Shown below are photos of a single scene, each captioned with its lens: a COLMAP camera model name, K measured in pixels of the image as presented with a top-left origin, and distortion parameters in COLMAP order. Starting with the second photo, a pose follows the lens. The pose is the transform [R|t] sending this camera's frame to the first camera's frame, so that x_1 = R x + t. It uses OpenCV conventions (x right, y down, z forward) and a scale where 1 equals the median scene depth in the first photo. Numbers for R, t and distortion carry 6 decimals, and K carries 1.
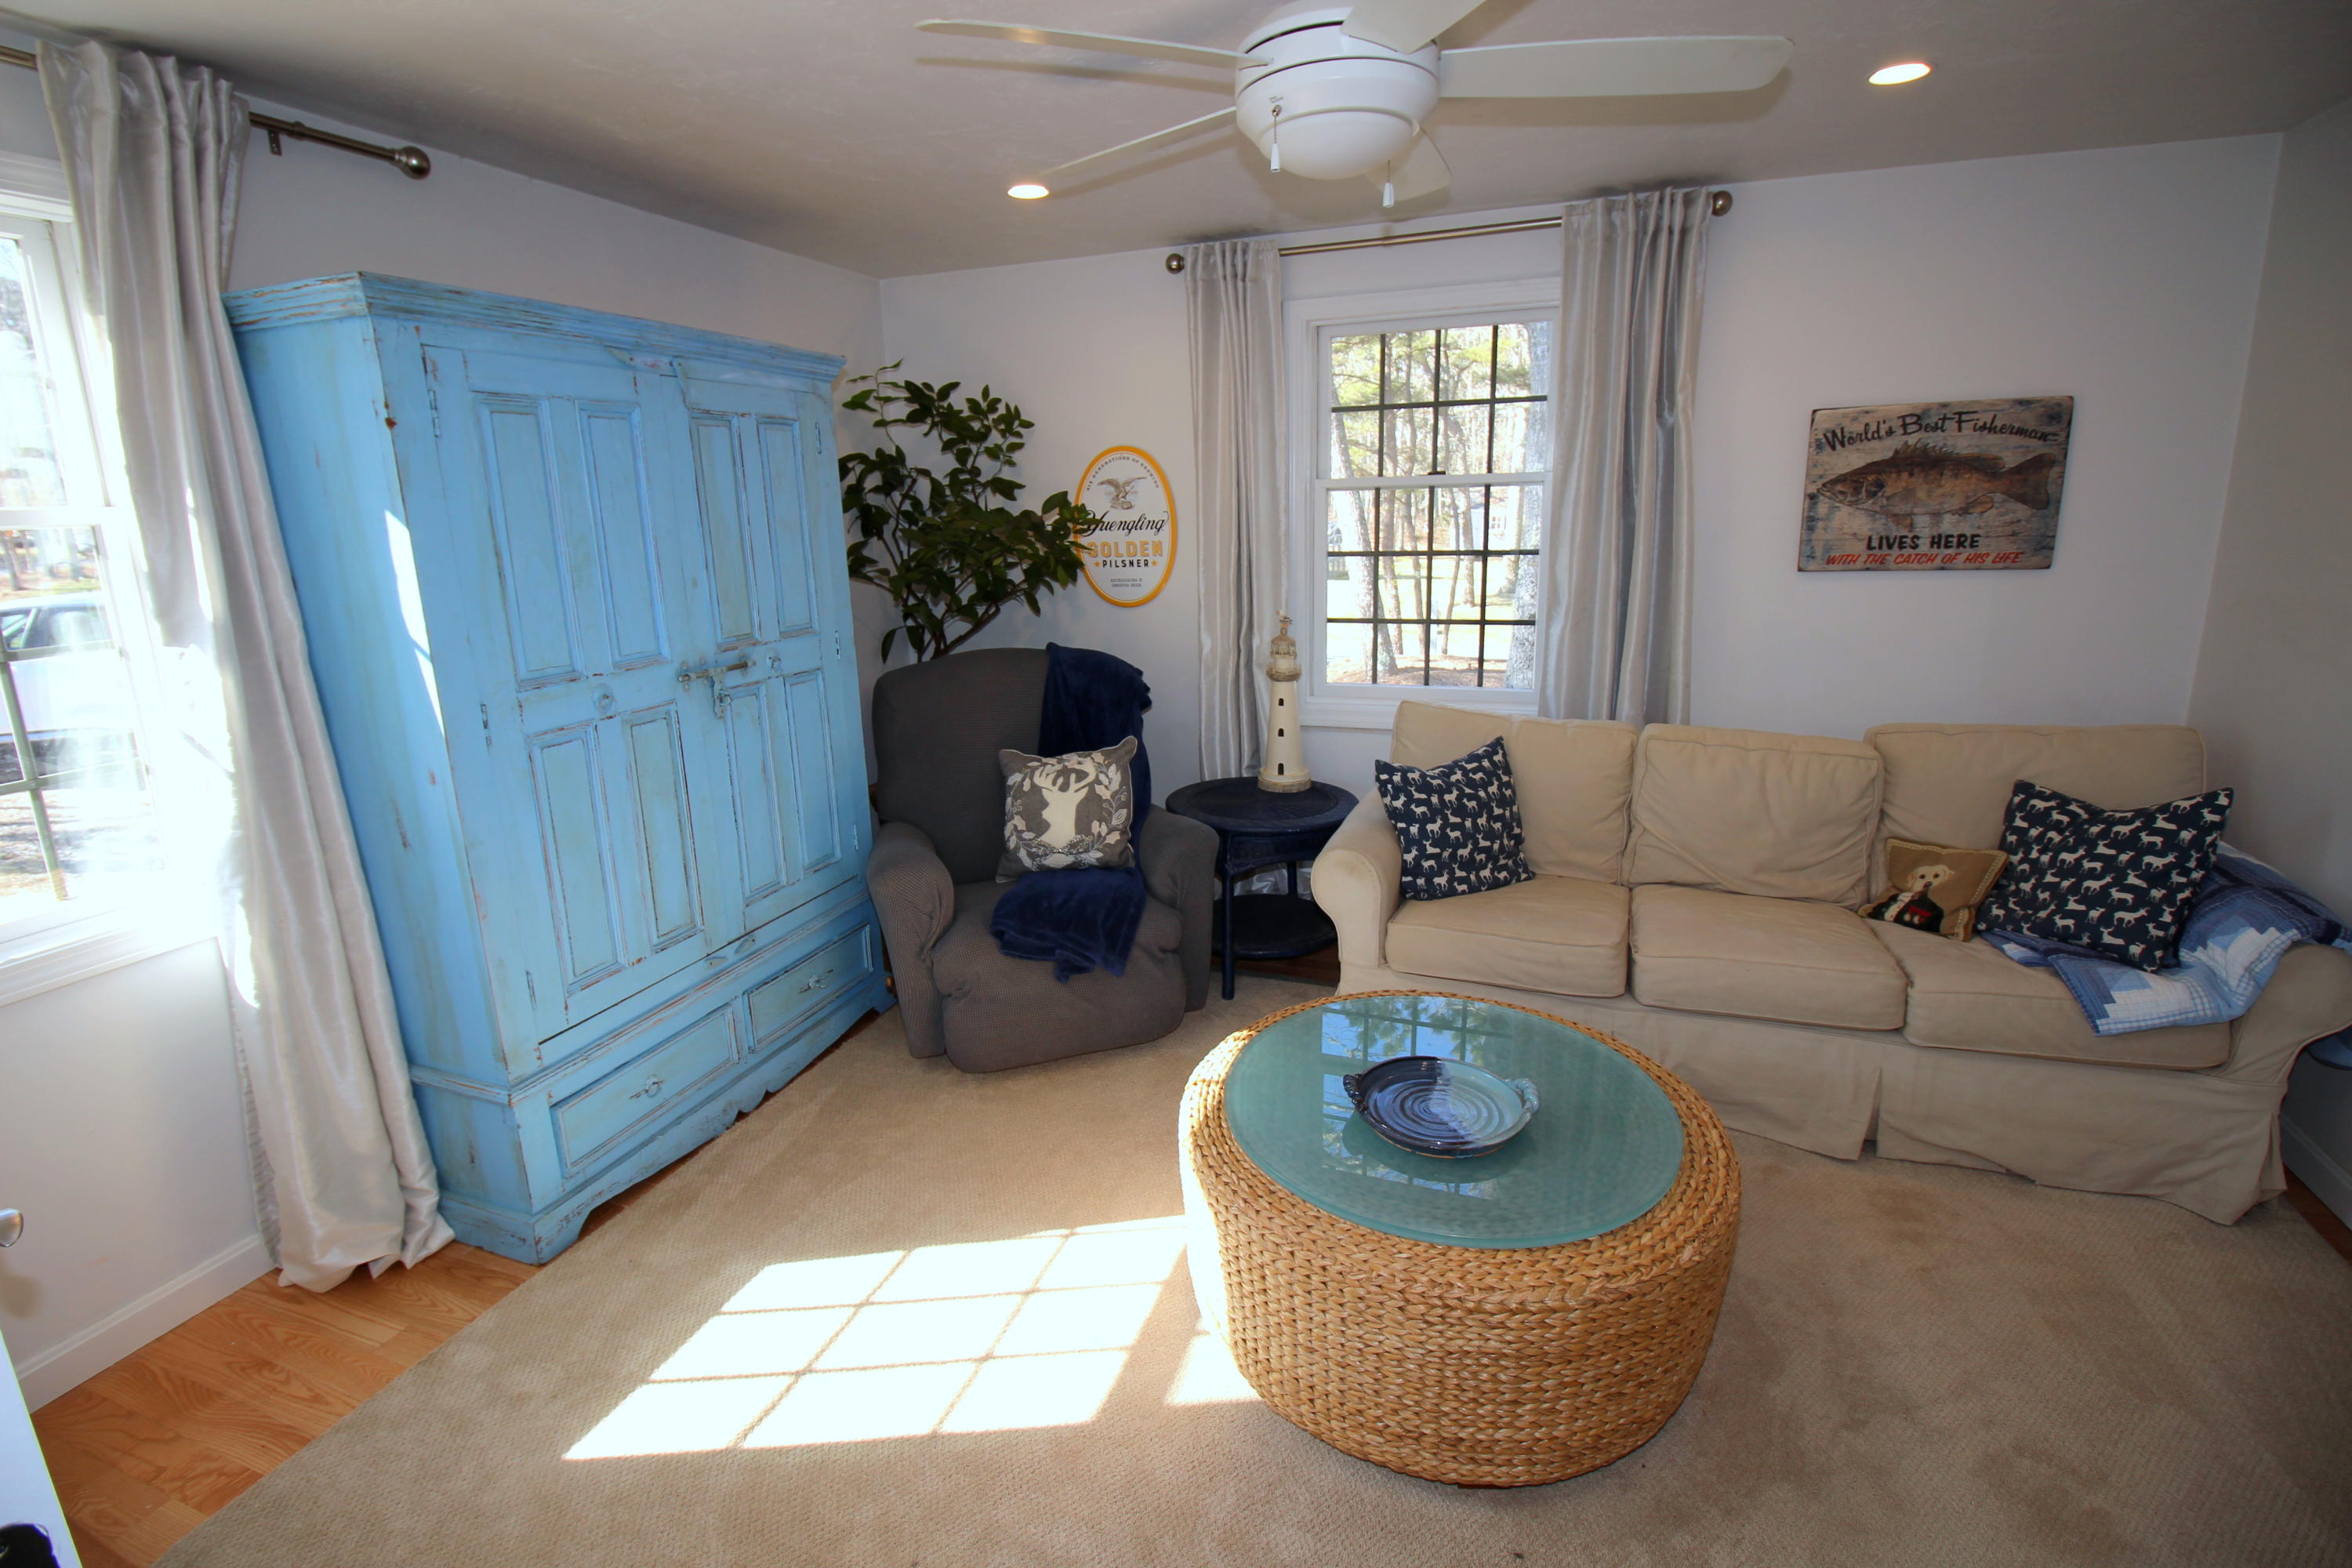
lens RADIAL K [[1100.4, 0, 1173.1], [0, 1100.4, 754.1], [0, 0, 1]] dist [-0.005269, -0.010367]
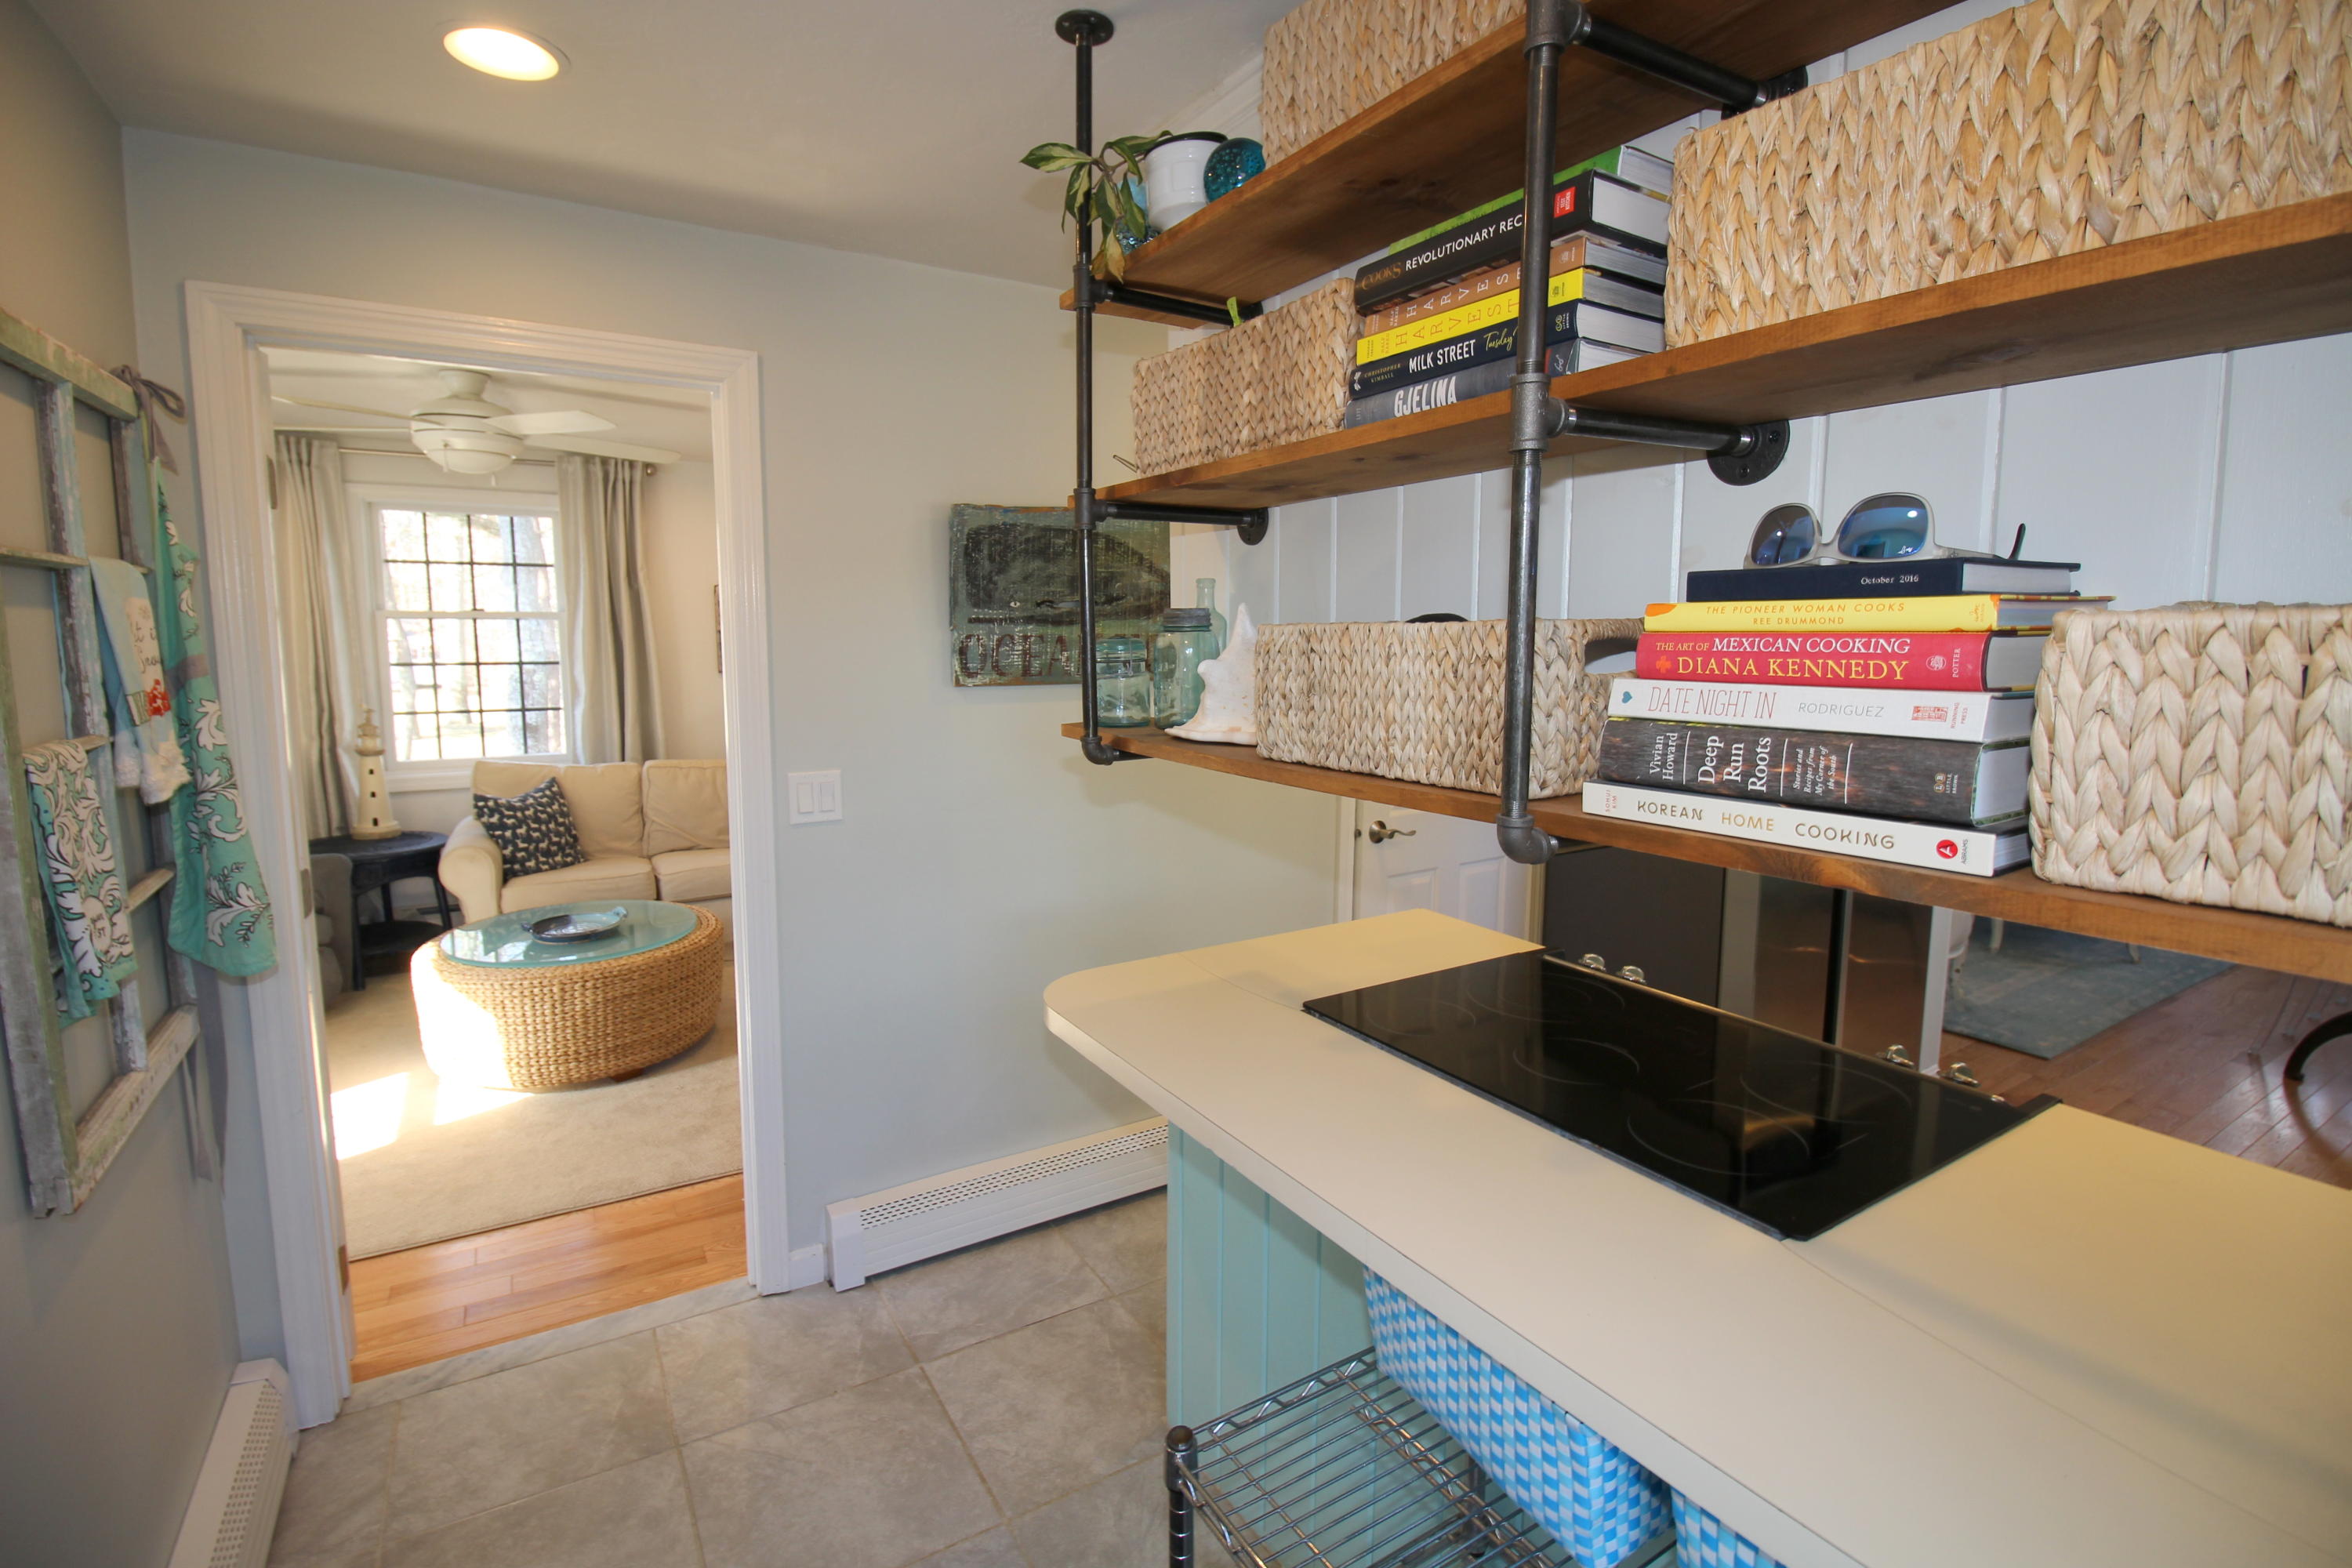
lens RADIAL K [[1100.4, 0, 1178.9], [0, 1100.4, 759.1], [0, 0, 1]] dist [-0.005269, -0.010367]
pose [[0.627251, -0.060395, 0.776472, -0.390069], [0.149443, 0.987796, -0.043891, 0.175020], [-0.764345, 0.143569, 0.628621, -0.733775]]
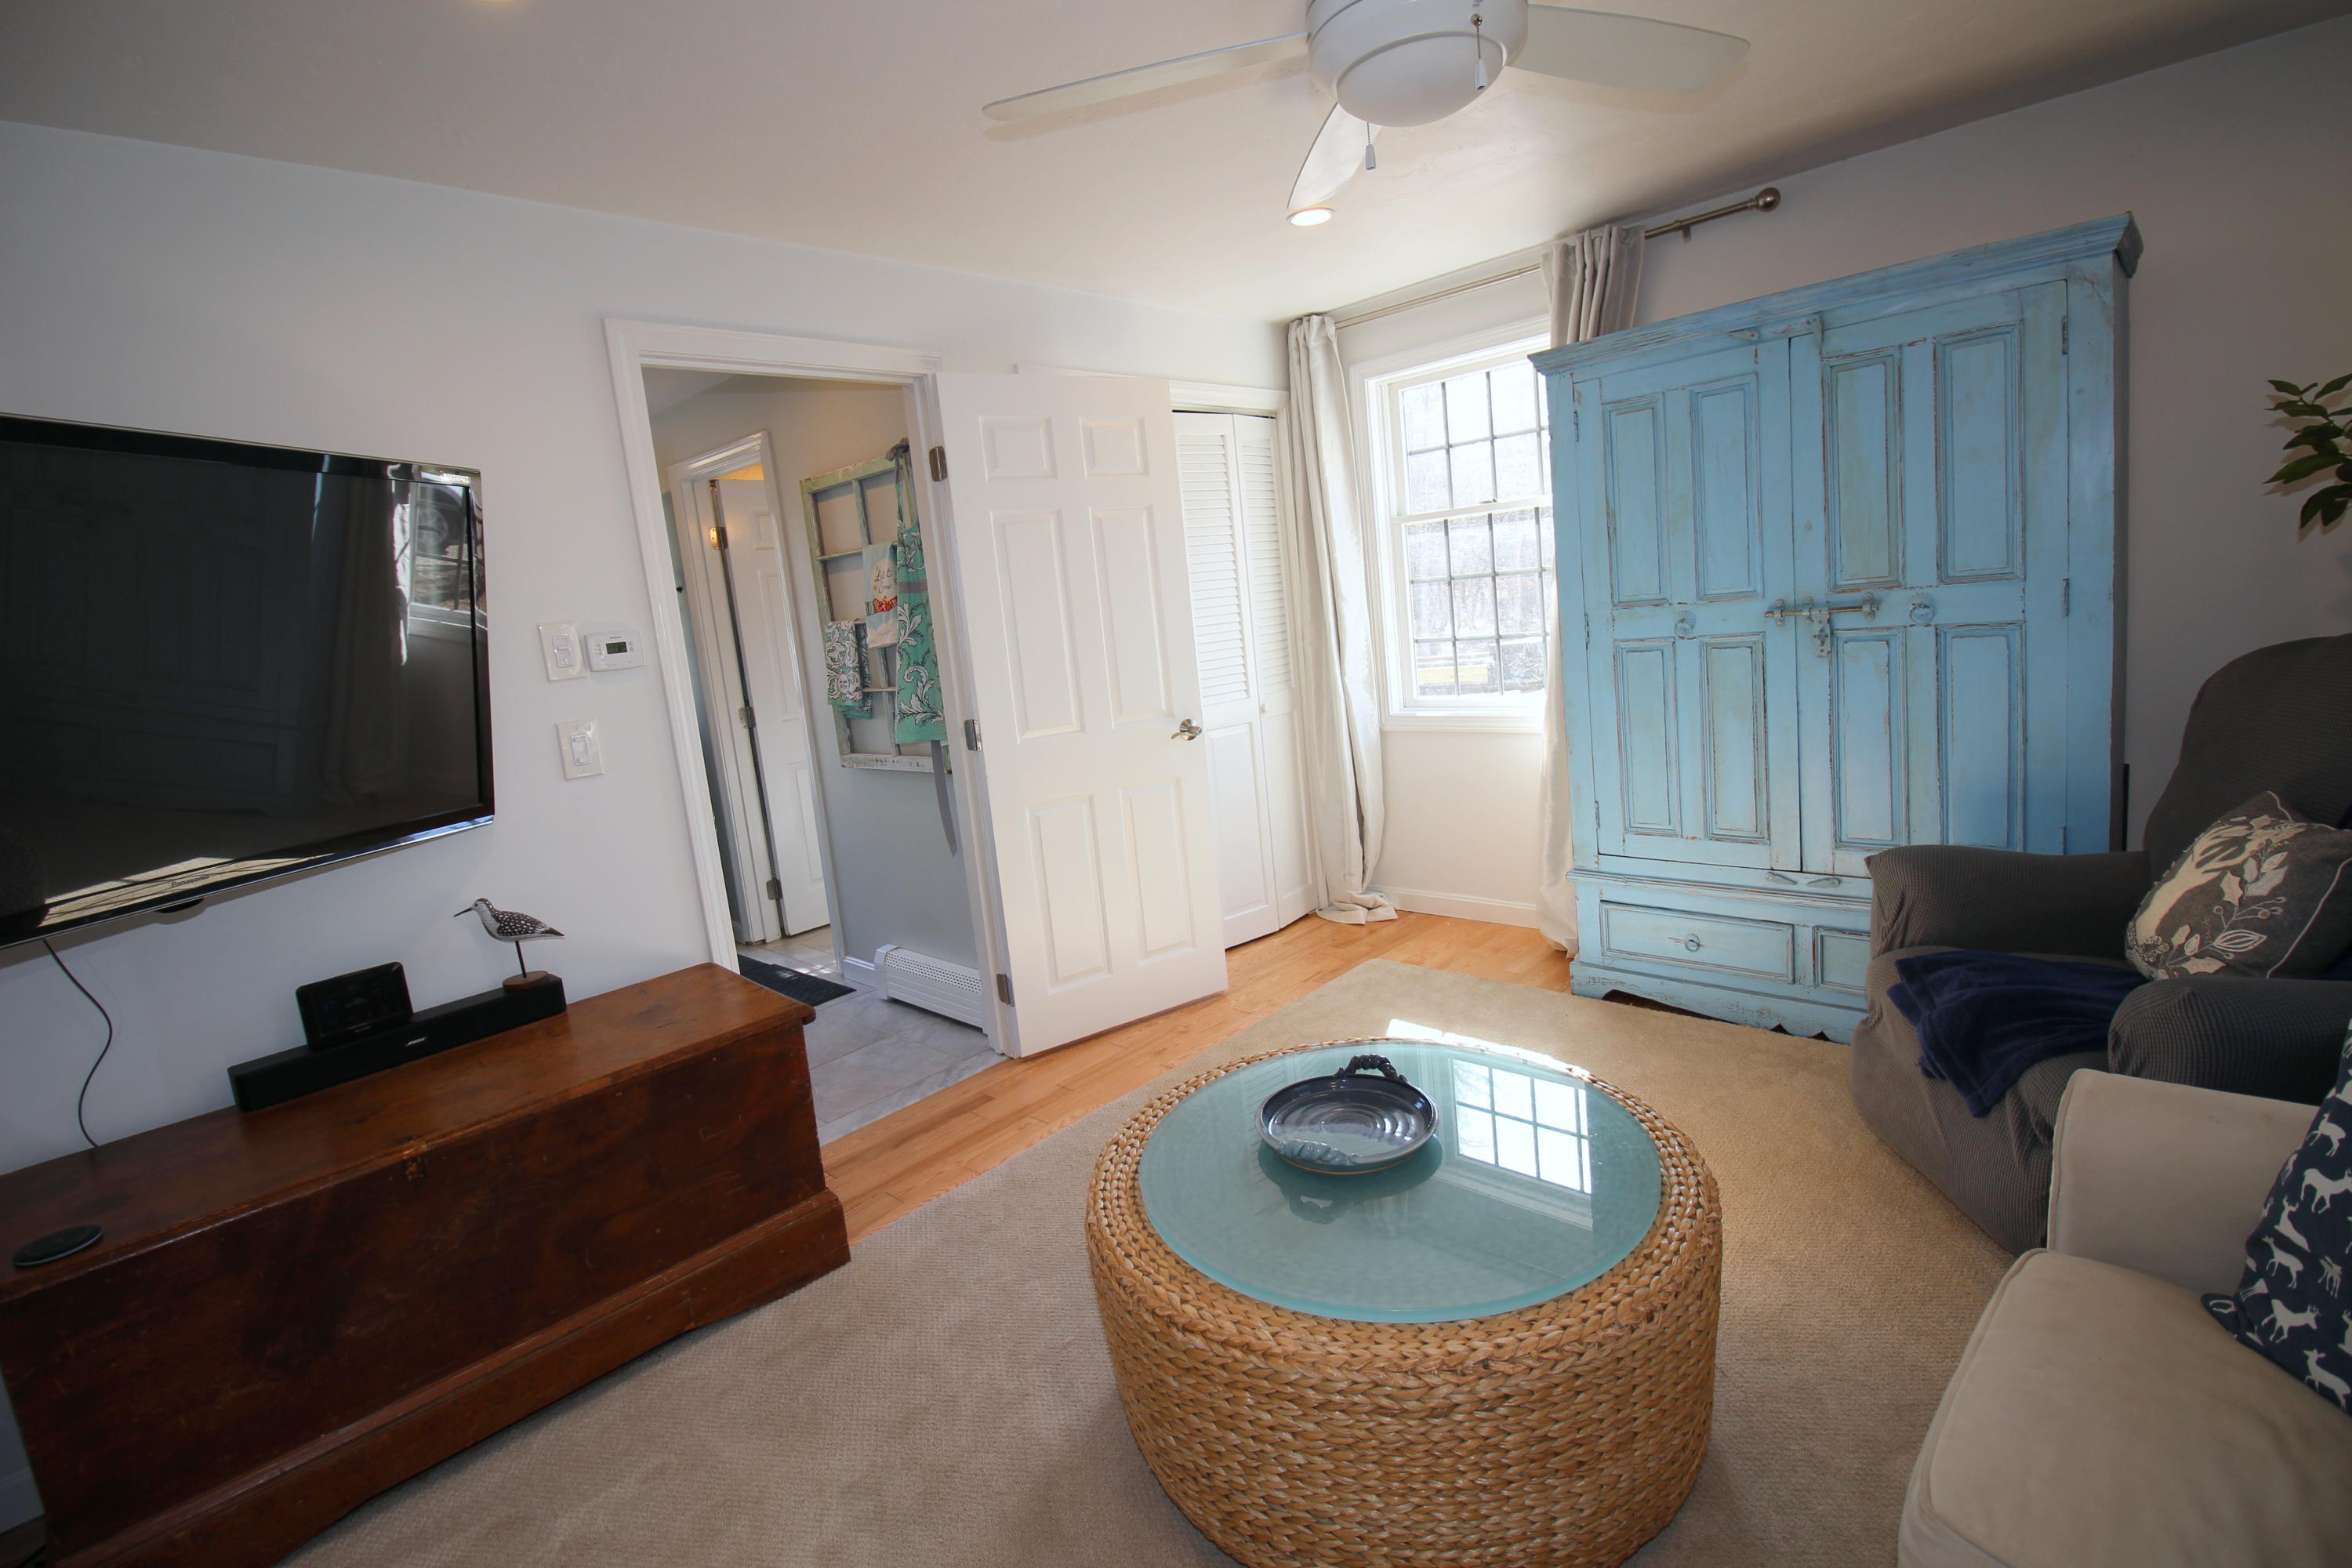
lens RADIAL K [[1100.4, 0, 1168.9], [0, 1100.4, 739.7], [0, 0, 1]] dist [-0.005269, -0.010367]
pose [[-0.402212, 0.185180, -0.896623, 0.700669], [-0.091004, 0.966395, 0.240414, -0.135149], [0.911012, 0.178294, -0.371844, 0.755500]]
